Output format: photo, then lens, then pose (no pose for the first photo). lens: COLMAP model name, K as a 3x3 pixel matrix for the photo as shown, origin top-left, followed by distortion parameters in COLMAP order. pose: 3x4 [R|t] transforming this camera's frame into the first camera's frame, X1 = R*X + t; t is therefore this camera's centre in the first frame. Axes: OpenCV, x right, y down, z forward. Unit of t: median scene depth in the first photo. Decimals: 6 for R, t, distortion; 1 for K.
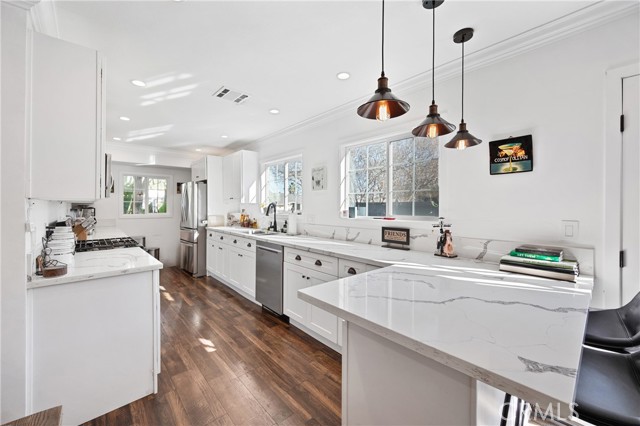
lens RADIAL K [[255.9, 0, 319.9], [0, 255.9, 206.9], [0, 0, 1]] dist [0.003582, -0.000158]
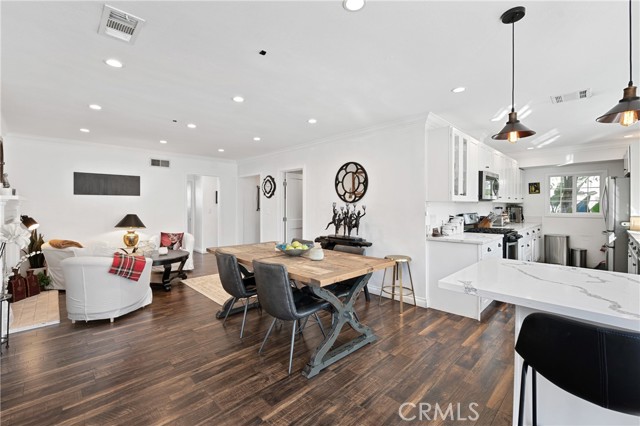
lens RADIAL K [[275.4, 0, 317.4], [0, 275.4, 208.1], [0, 0, 1]] dist [0.003850, -0.000731]
pose [[0.042273, 0.005467, -0.999091, 0.454421], [-0.002211, 0.999983, 0.005378, 0.005995], [0.999104, 0.001981, 0.042284, -0.036948]]
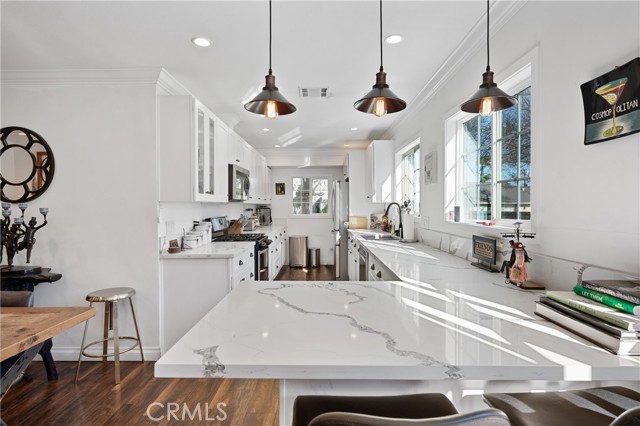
lens RADIAL K [[335.8, 0, 319.4], [0, 335.8, 210.3], [0, 0, 1]] dist [-0.006637, -0.001619]
pose [[0.740931, 0.002785, -0.671575, 0.330573], [0.002558, 0.999972, 0.006970, 0.003247], [0.671576, -0.006882, 0.740904, 0.044172]]
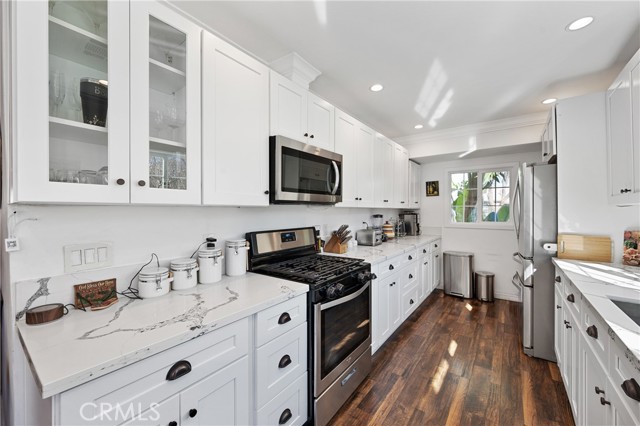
lens RADIAL K [[255.9, 0, 317.7], [0, 255.9, 212.0], [0, 0, 1]] dist [0.003582, -0.000158]
pose [[0.194107, 0.000413, -0.980980, -0.084377], [-0.000960, 1.000000, 0.000231, -0.003603], [0.980980, 0.000897, 0.194107, 0.562637]]
